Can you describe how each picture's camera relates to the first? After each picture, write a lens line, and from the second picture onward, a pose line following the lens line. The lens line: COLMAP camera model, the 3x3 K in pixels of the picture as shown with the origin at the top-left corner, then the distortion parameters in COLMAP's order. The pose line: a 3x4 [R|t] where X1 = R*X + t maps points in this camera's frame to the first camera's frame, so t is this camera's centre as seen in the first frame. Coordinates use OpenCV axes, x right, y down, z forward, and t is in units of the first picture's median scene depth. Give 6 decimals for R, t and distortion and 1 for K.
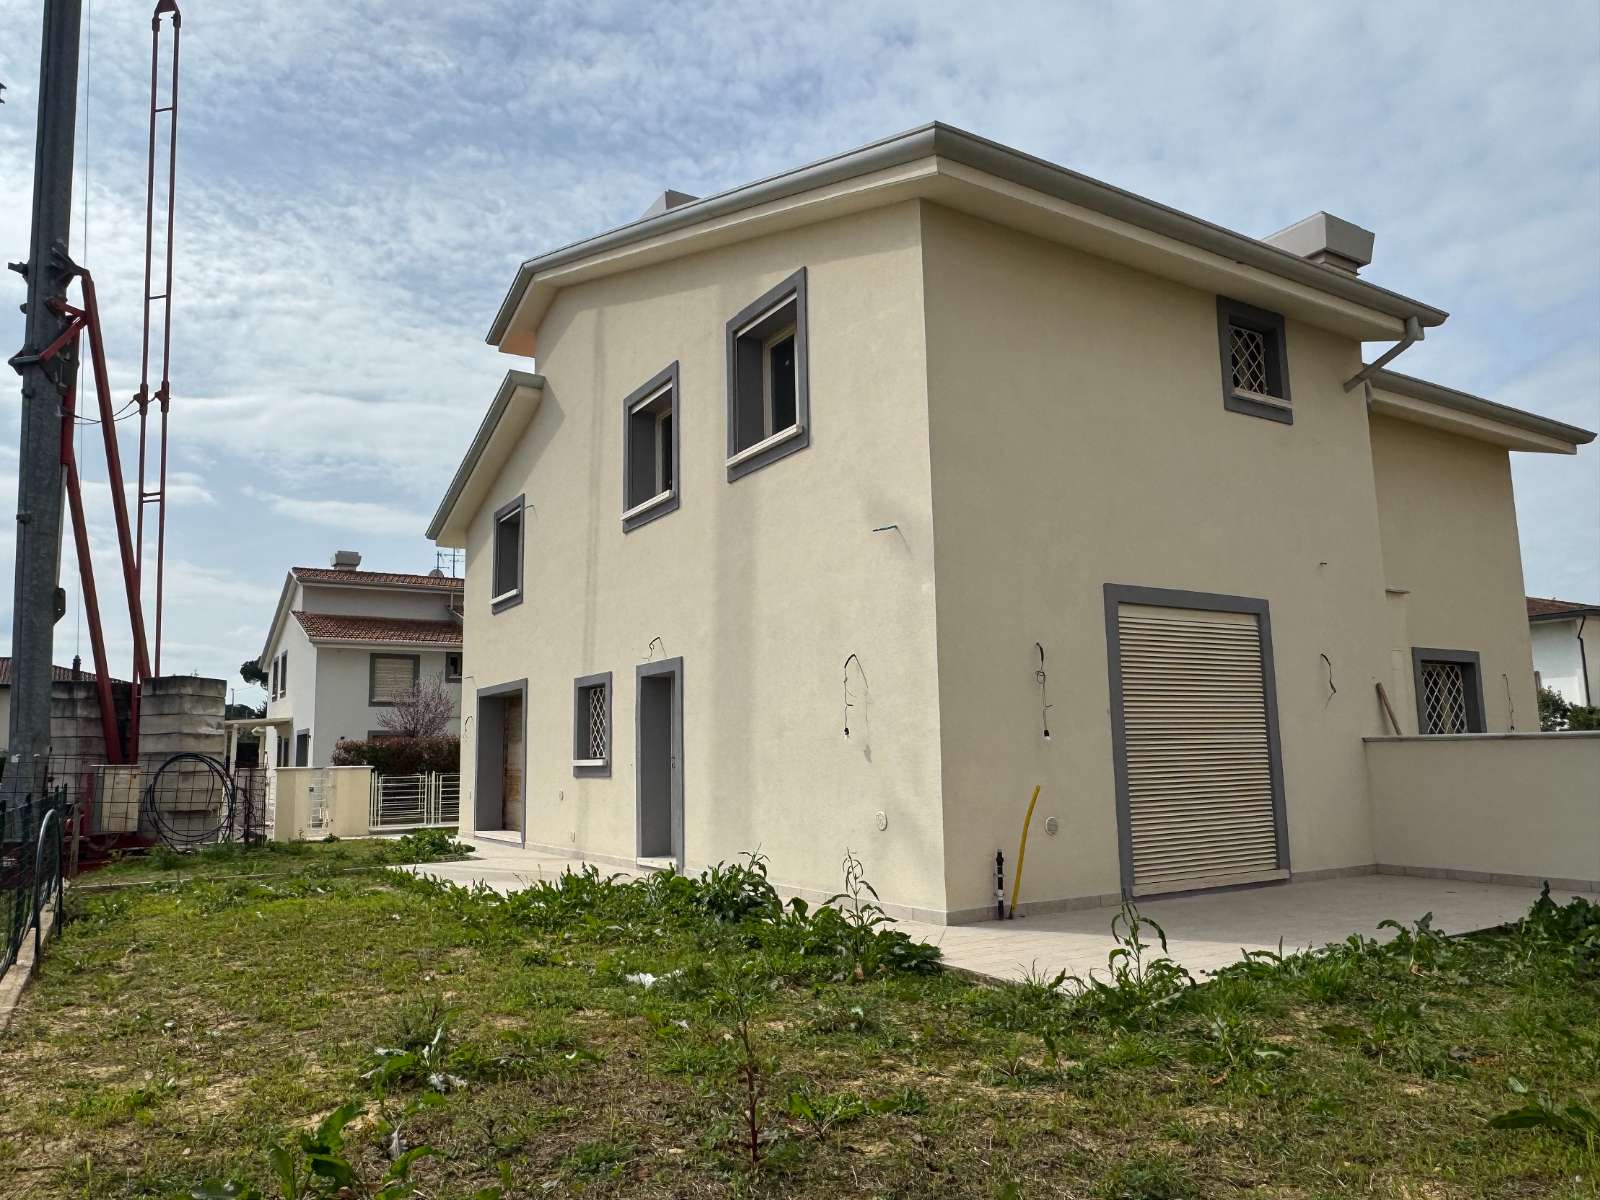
lens RADIAL K [[1065.6, 0, 797.7], [0, 1065.6, 609.3], [0, 0, 1]] dist [-0.006562, -0.002665]
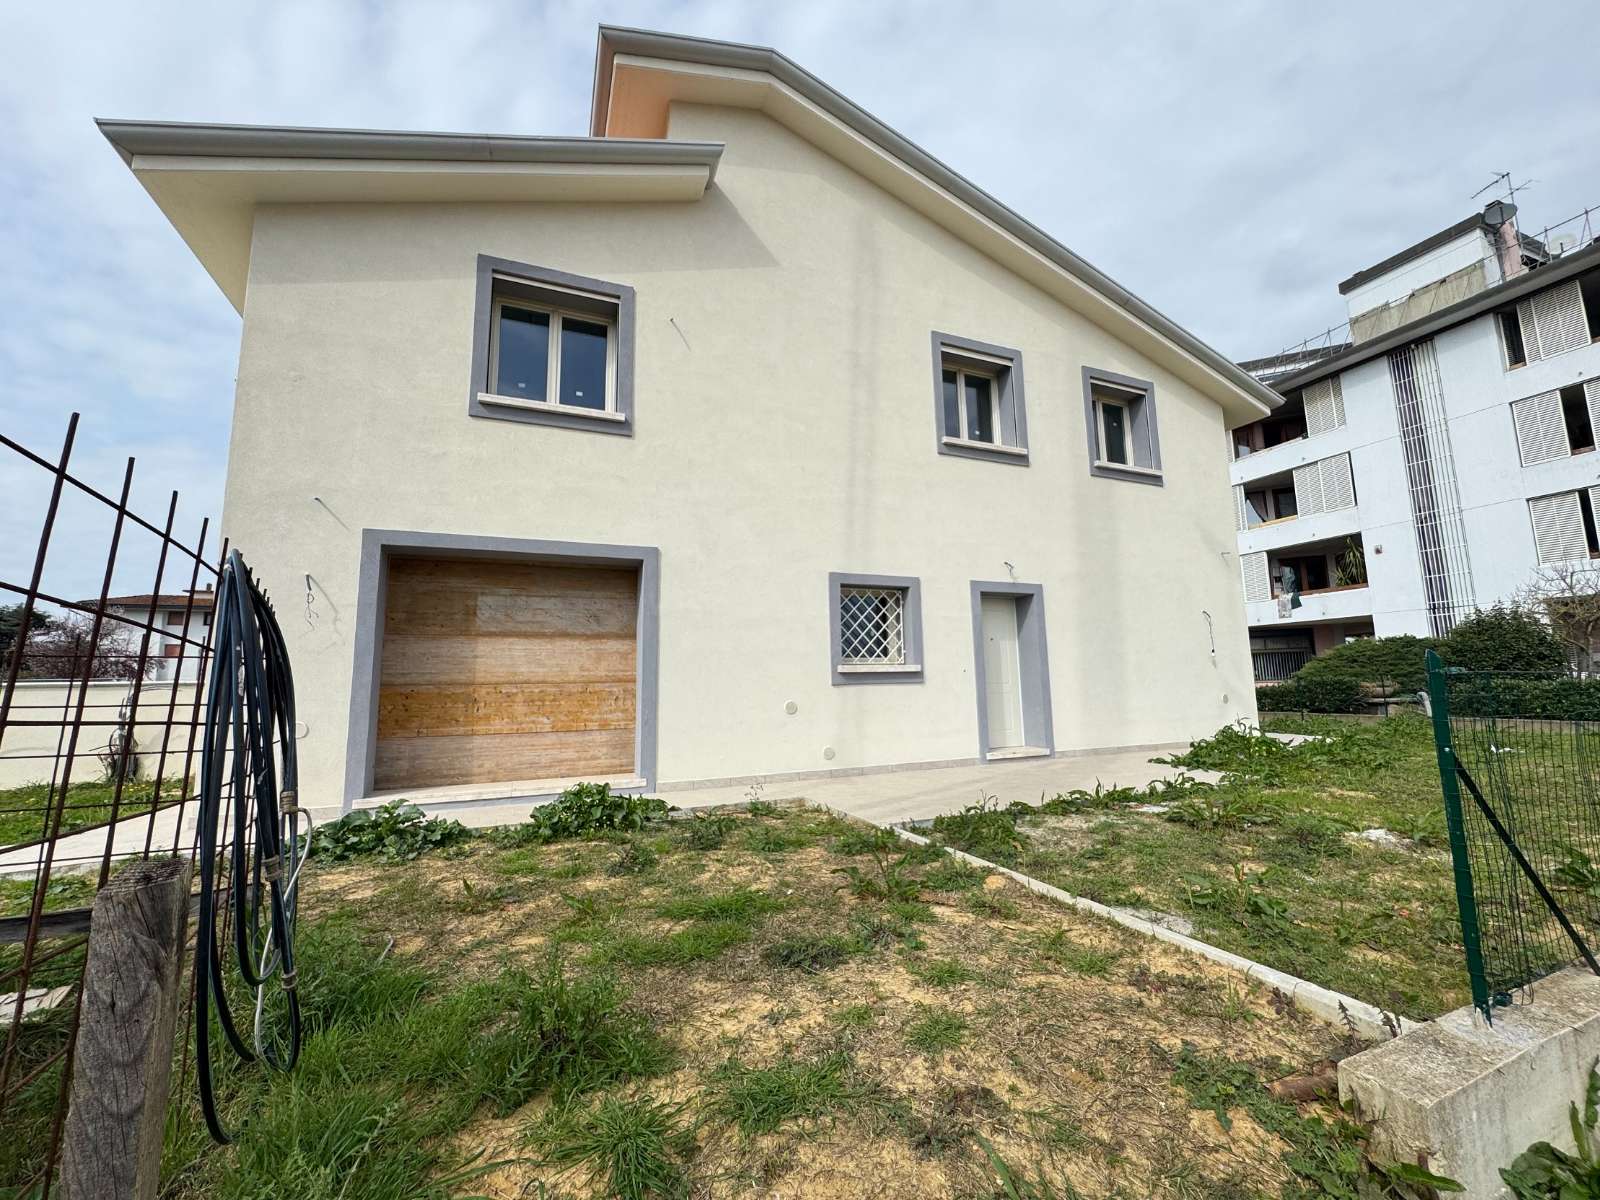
lens RADIAL K [[635.7, 0, 798.1], [0, 635.7, 601.4], [0, 0, 1]] dist [-0.001754, -0.001511]
pose [[0.155700, 0.154835, 0.975594, -0.863764], [-0.110521, 0.984168, -0.138557, 0.196156], [-0.981602, -0.086250, 0.170348, 1.132514]]
